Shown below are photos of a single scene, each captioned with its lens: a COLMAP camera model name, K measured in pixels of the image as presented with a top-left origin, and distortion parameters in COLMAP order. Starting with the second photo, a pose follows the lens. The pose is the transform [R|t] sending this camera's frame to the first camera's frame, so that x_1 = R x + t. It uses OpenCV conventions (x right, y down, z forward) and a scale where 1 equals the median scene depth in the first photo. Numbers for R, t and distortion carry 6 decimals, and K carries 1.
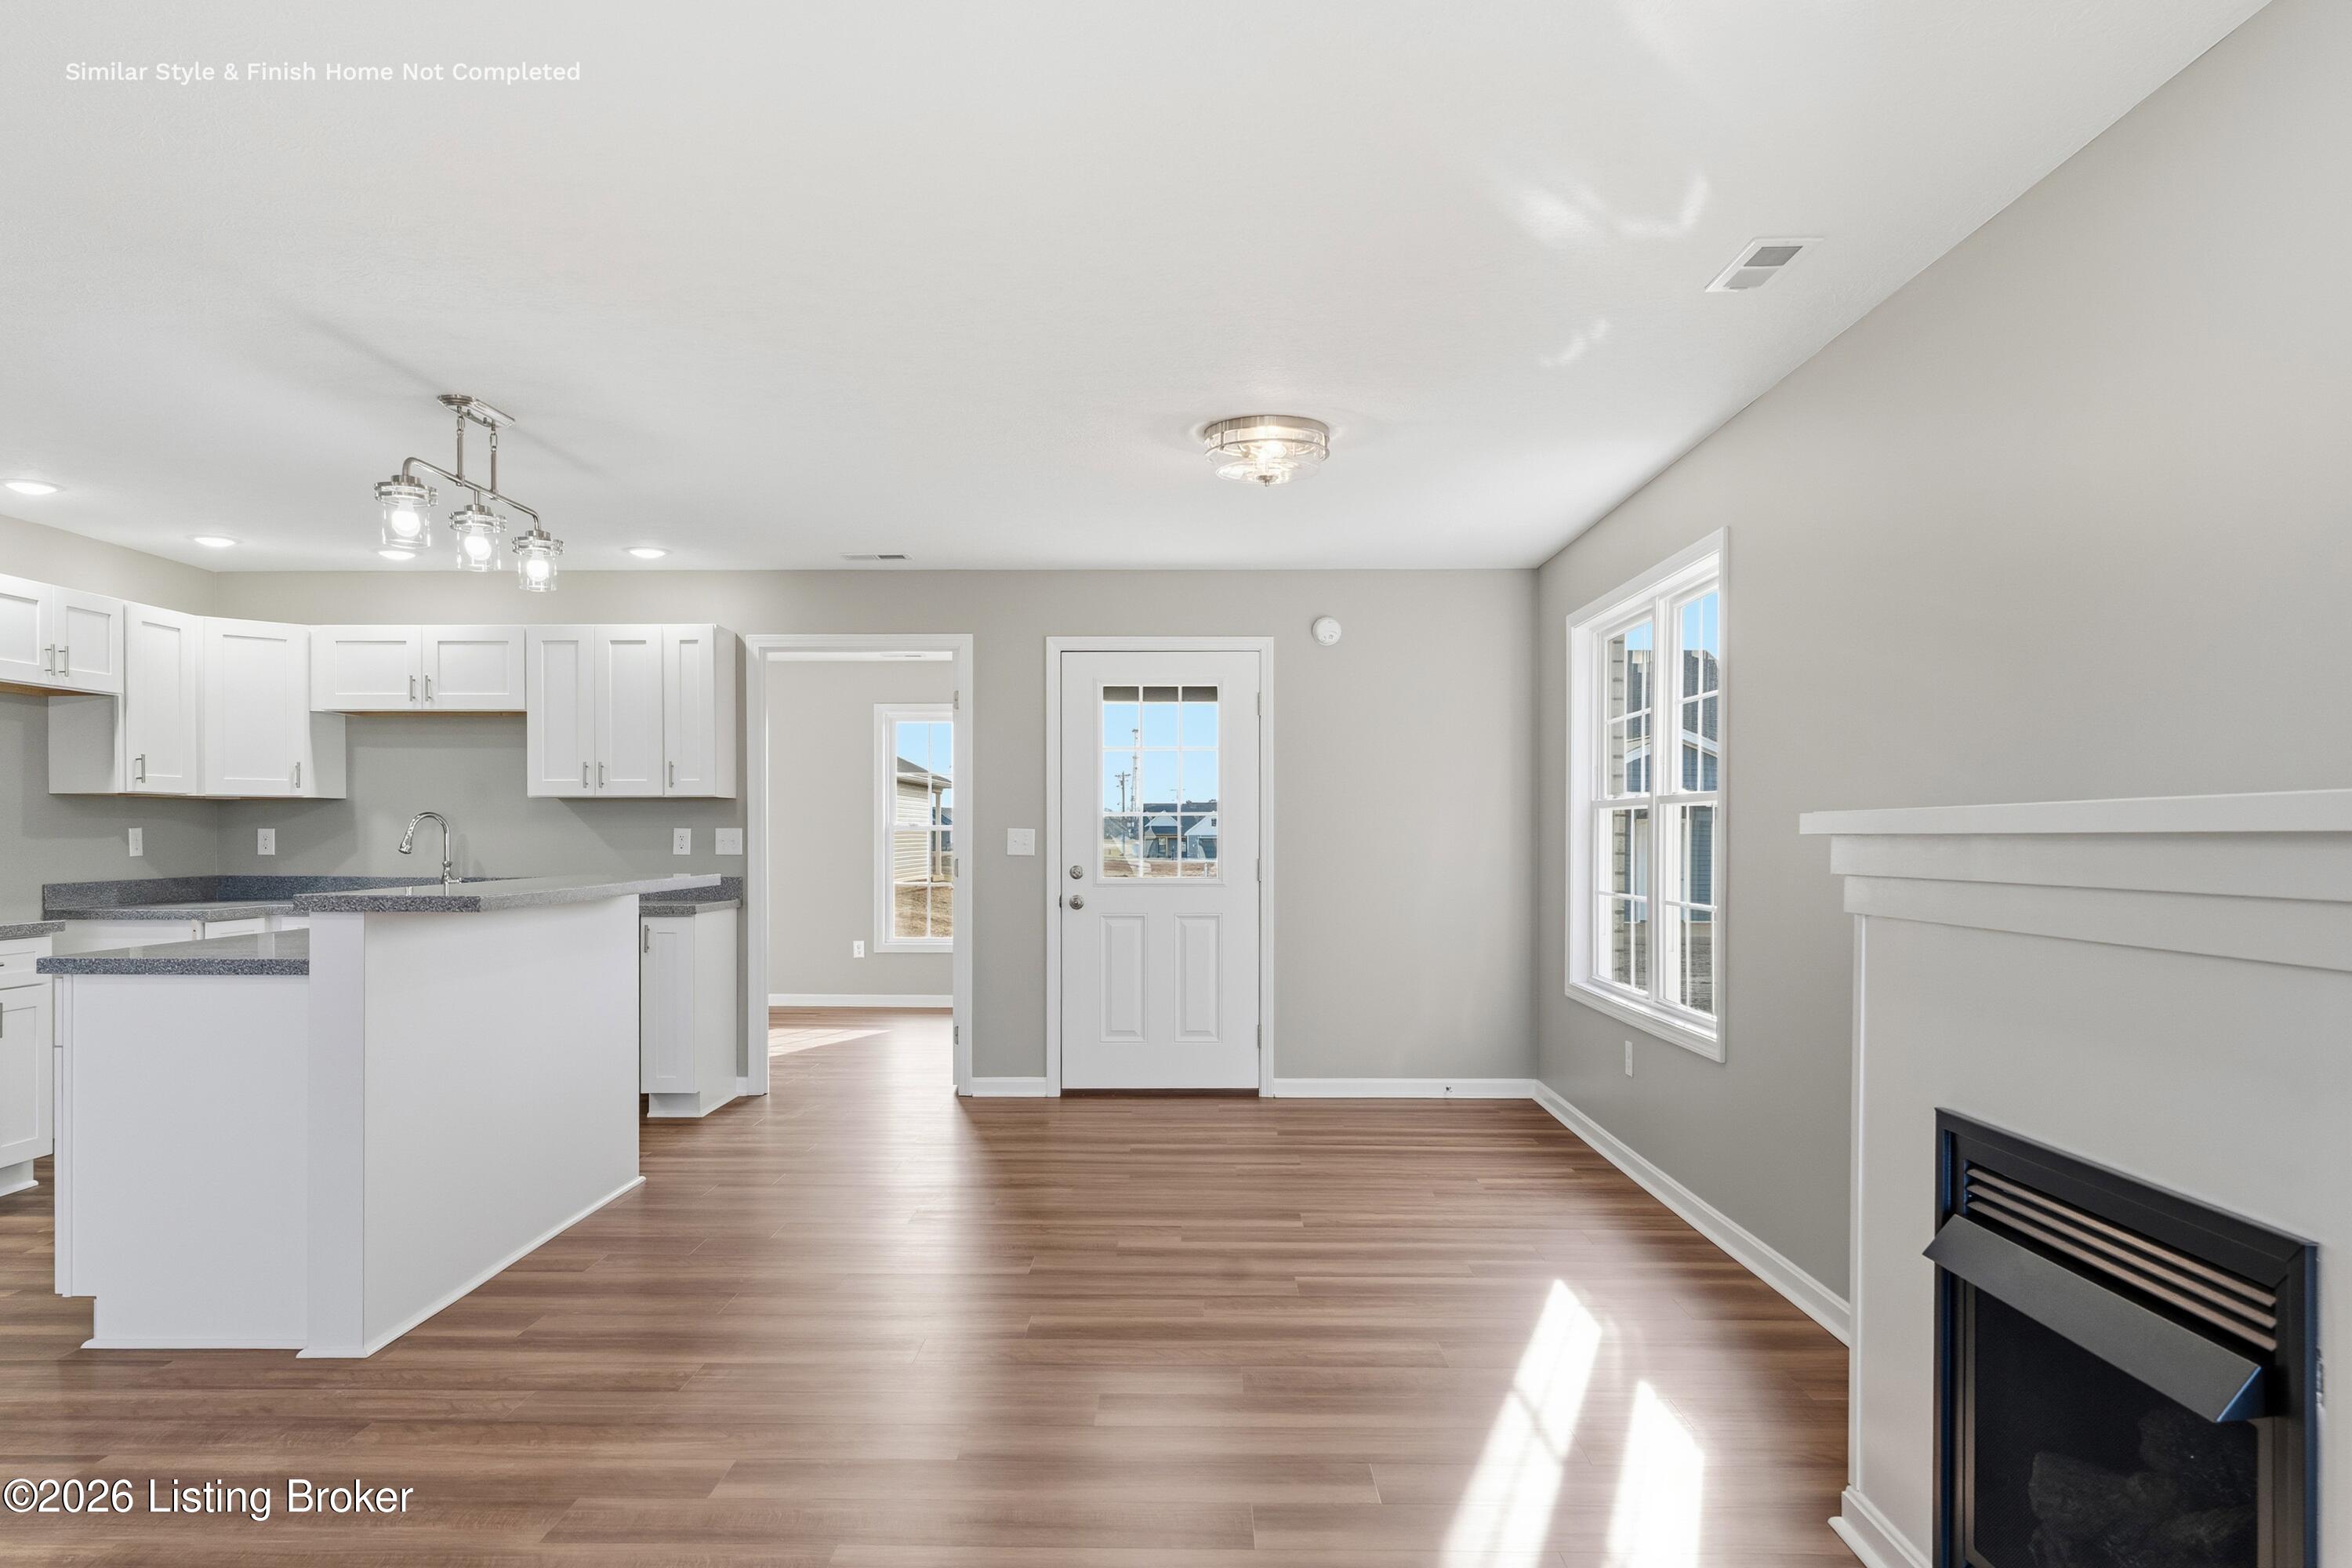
lens RADIAL K [[1556.5, 0, 1162.0], [0, 1556.5, 852.0], [0, 0, 1]] dist [0.004067, 0.001153]
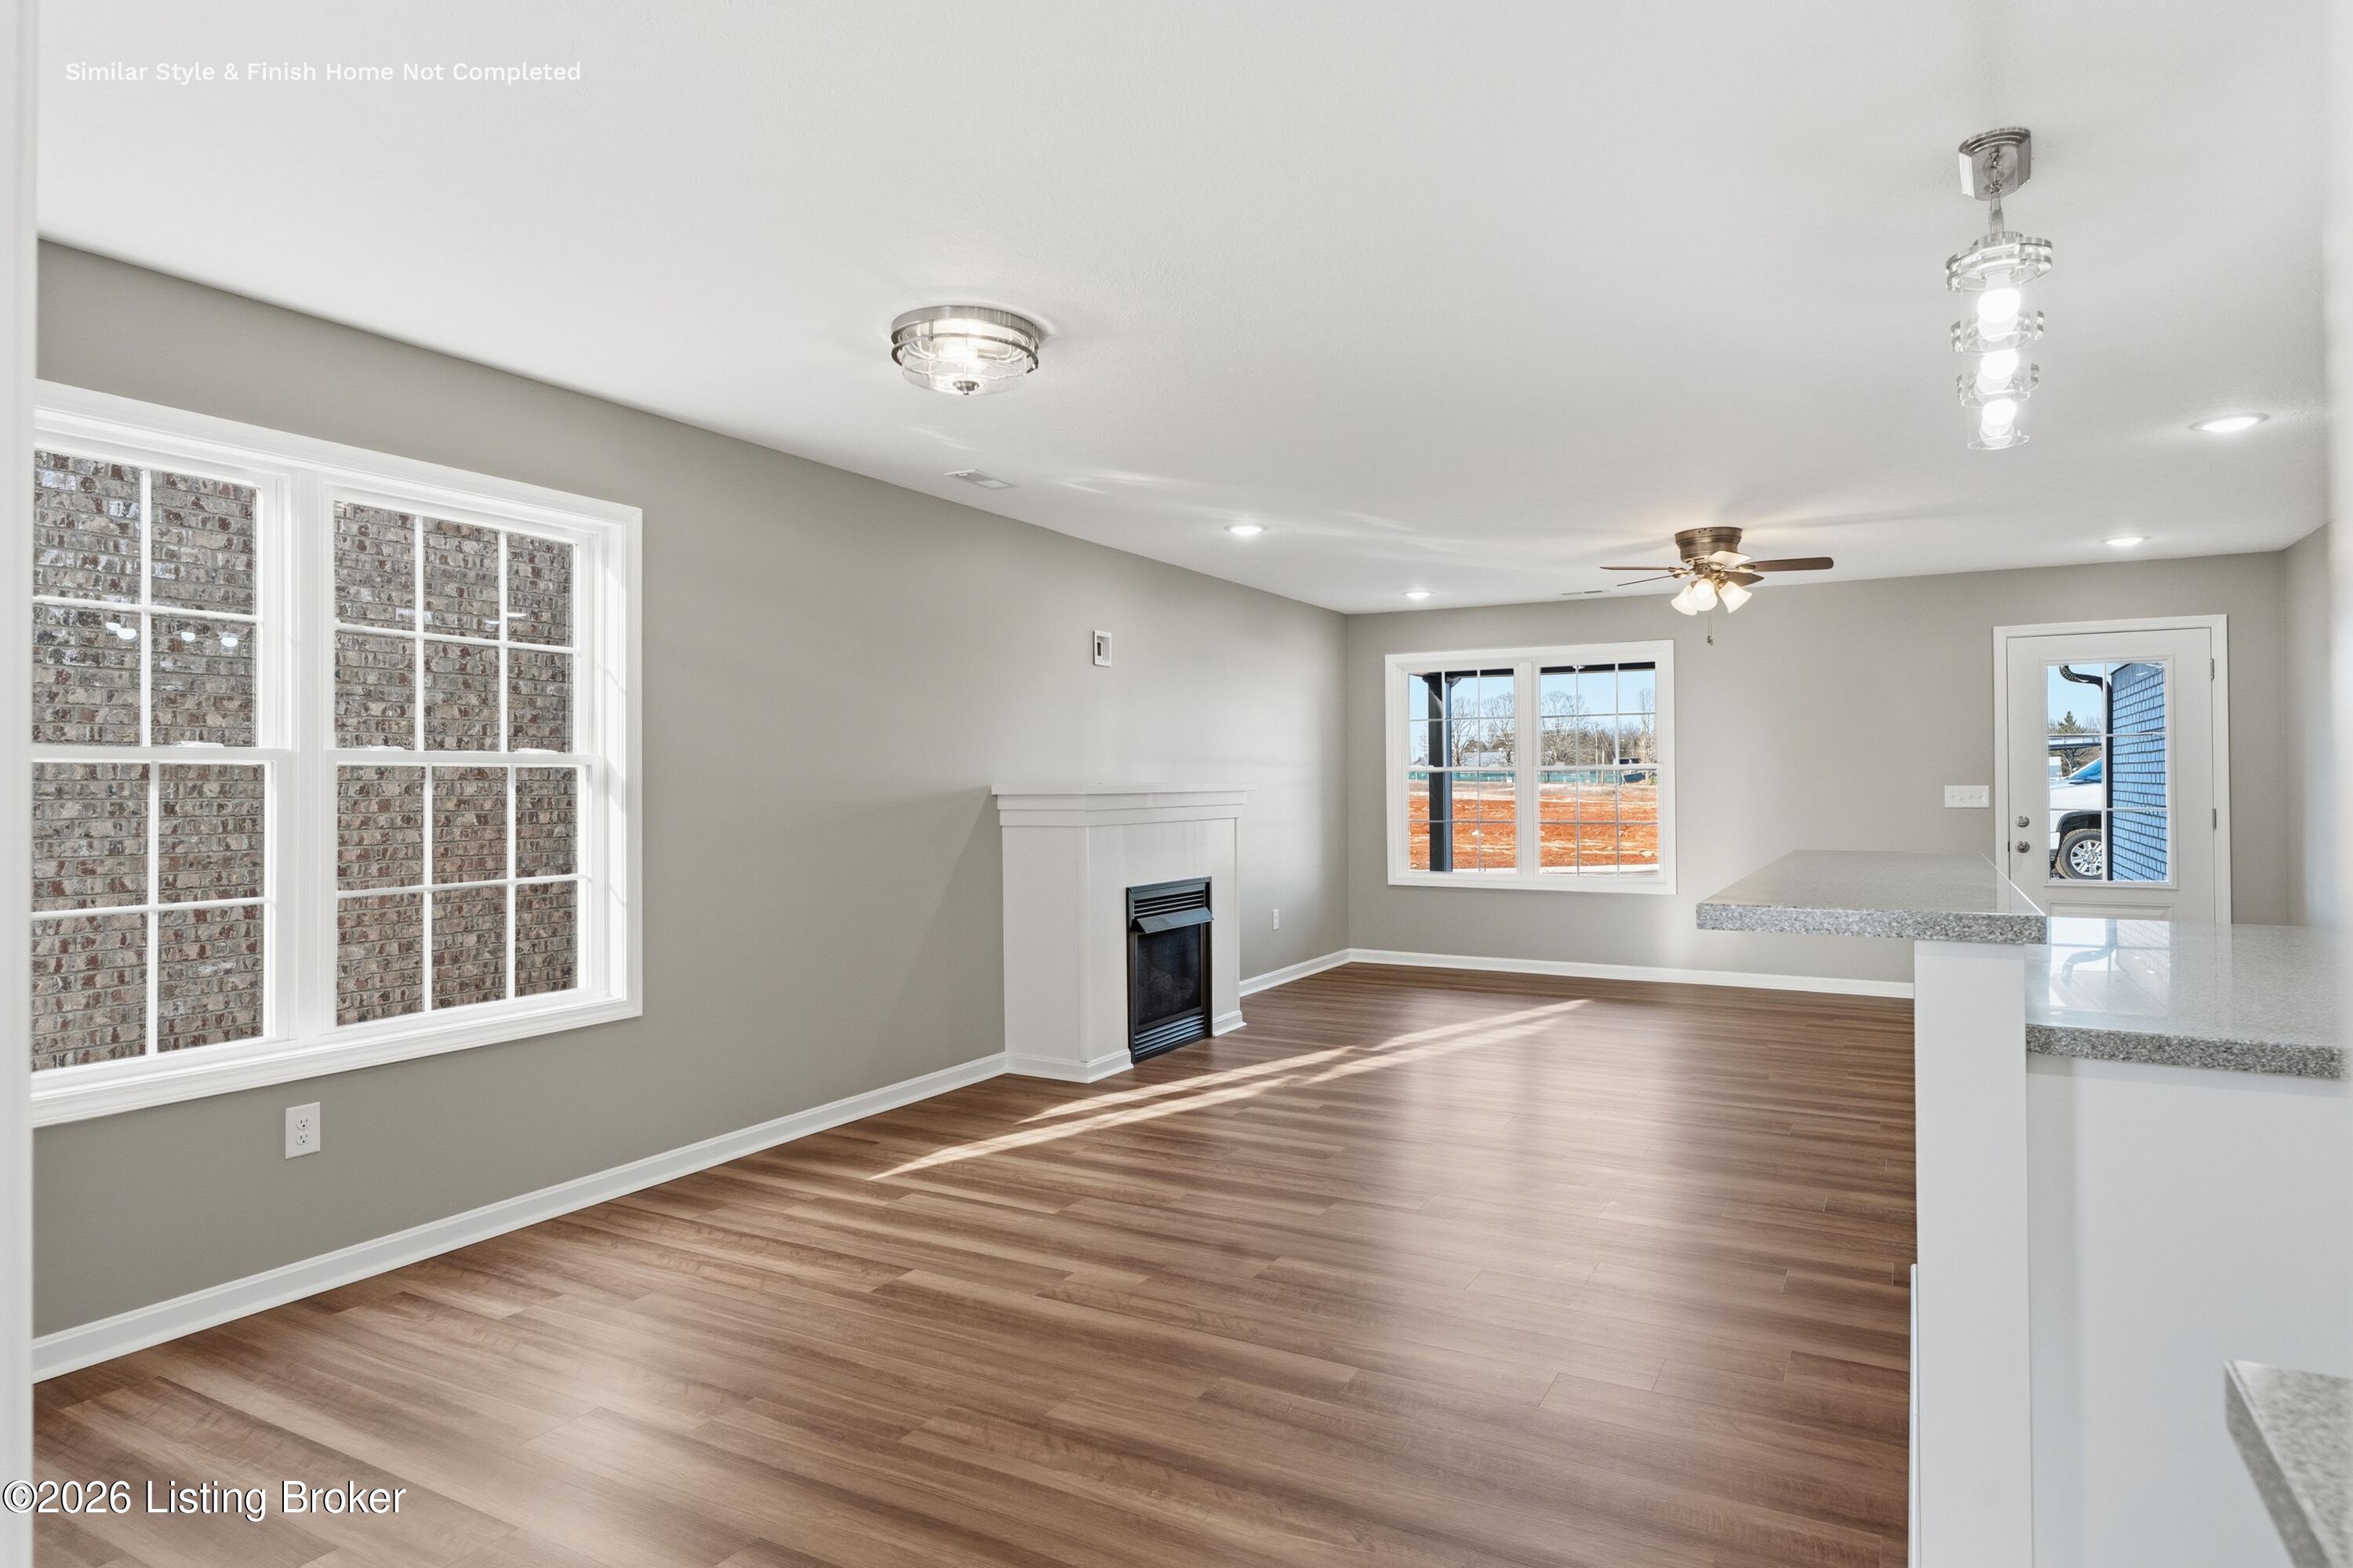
lens RADIAL K [[1345.4, 0, 1183.3], [0, 1345.4, 777.4], [0, 0, 1]] dist [-0.007093, -0.001135]
pose [[-0.889915, 0.013501, 0.455927, -0.254332], [0.015747, 0.999875, 0.001127, -0.013630], [-0.455855, 0.008183, -0.890016, 1.092146]]
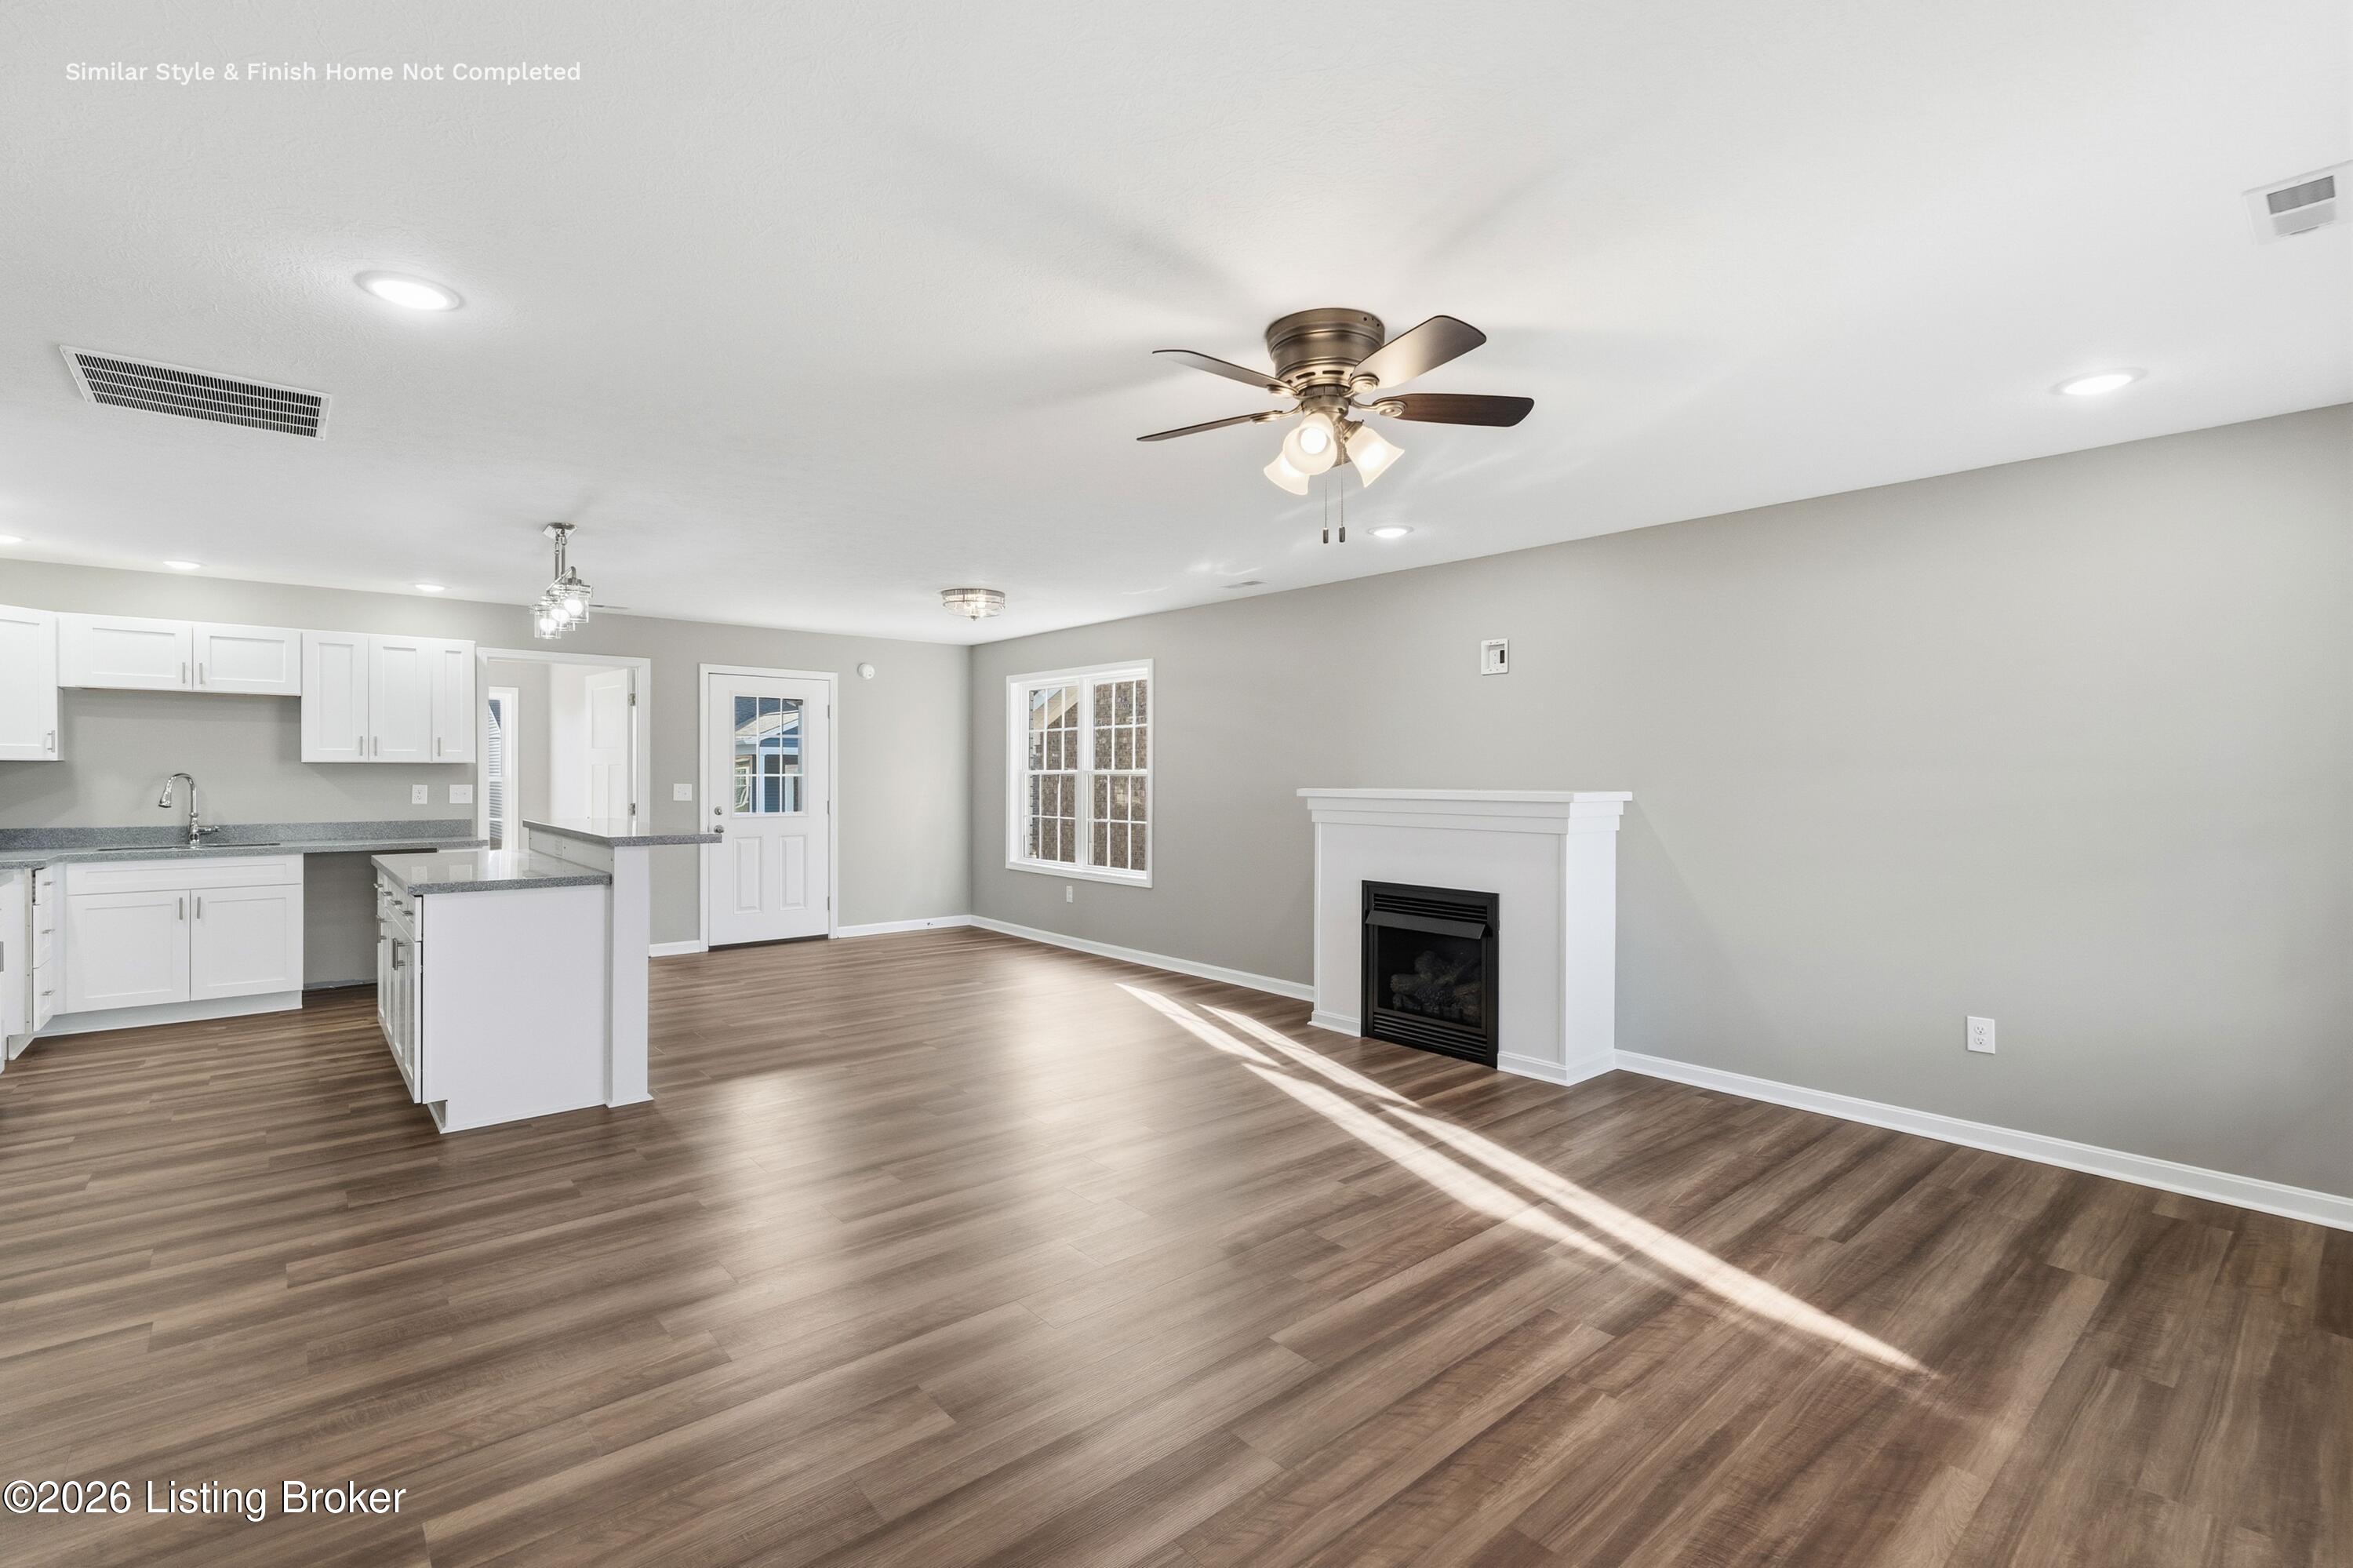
lens RADIAL K [[1066.7, 0, 1179.8], [0, 1066.7, 768.4], [0, 0, 1]] dist [0.001714, -0.000017]
pose [[0.748816, 0.005228, 0.662758, -0.447456], [0.003746, 0.999920, -0.012119, -0.016434], [-0.662768, 0.011557, 0.748736, -0.153266]]
